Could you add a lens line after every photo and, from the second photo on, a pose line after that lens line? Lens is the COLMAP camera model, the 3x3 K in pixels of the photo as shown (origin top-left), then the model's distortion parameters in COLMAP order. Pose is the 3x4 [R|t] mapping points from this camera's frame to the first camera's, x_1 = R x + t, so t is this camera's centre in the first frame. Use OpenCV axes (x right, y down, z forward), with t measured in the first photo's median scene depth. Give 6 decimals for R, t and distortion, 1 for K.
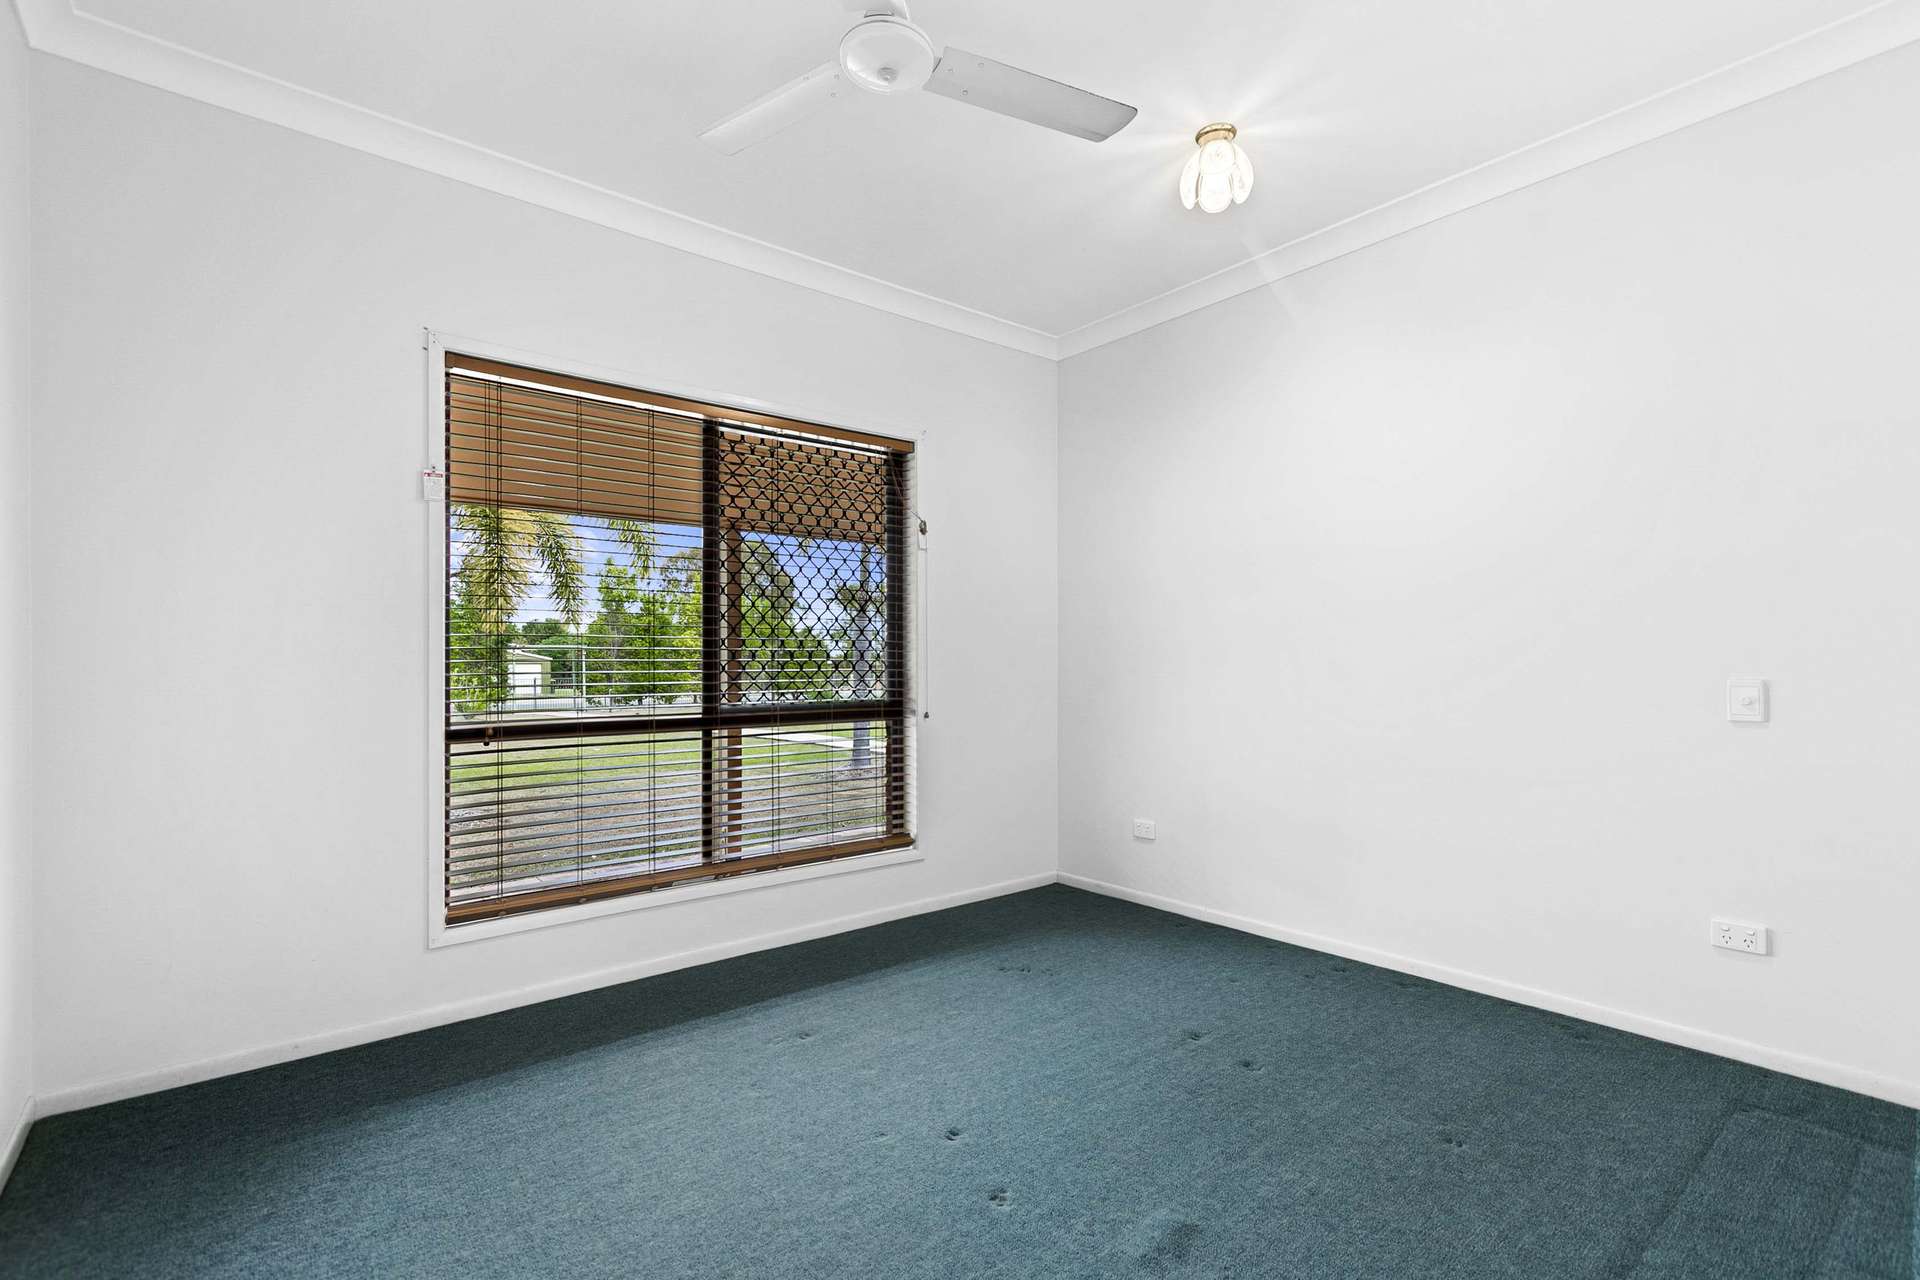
lens RADIAL K [[819.0, 0, 956.4], [0, 819.0, 632.0], [0, 0, 1]] dist [-0.001624, -0.000083]
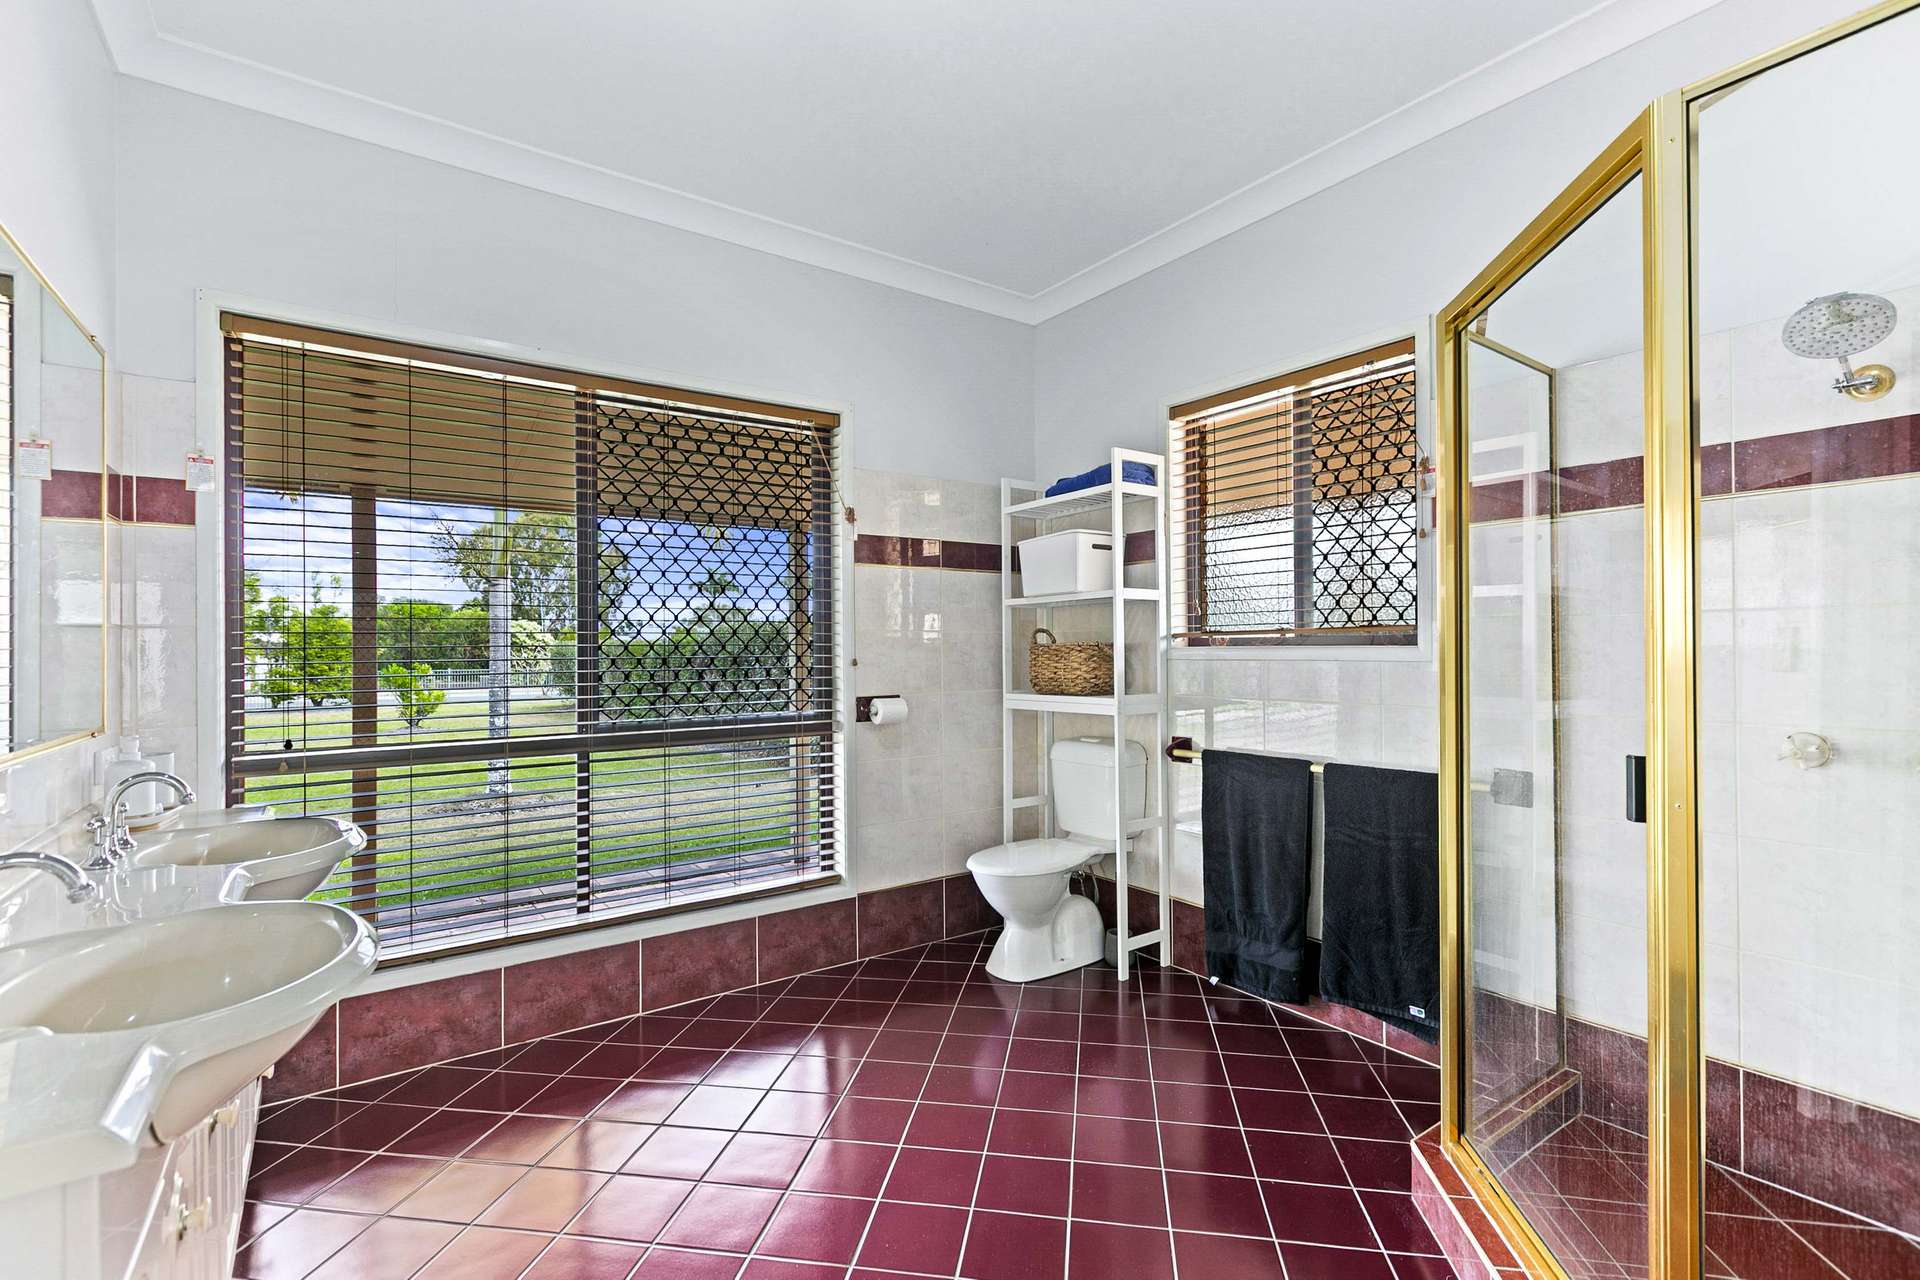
lens RADIAL K [[868.8, 0, 964.1], [0, 868.8, 650.8], [0, 0, 1]] dist [0.004683, -0.000037]
pose [[0.999334, -0.022160, -0.029003, 0.125114], [0.022753, 0.999535, 0.020305, 0.003350], [0.028540, -0.020951, 0.999373, 0.097072]]
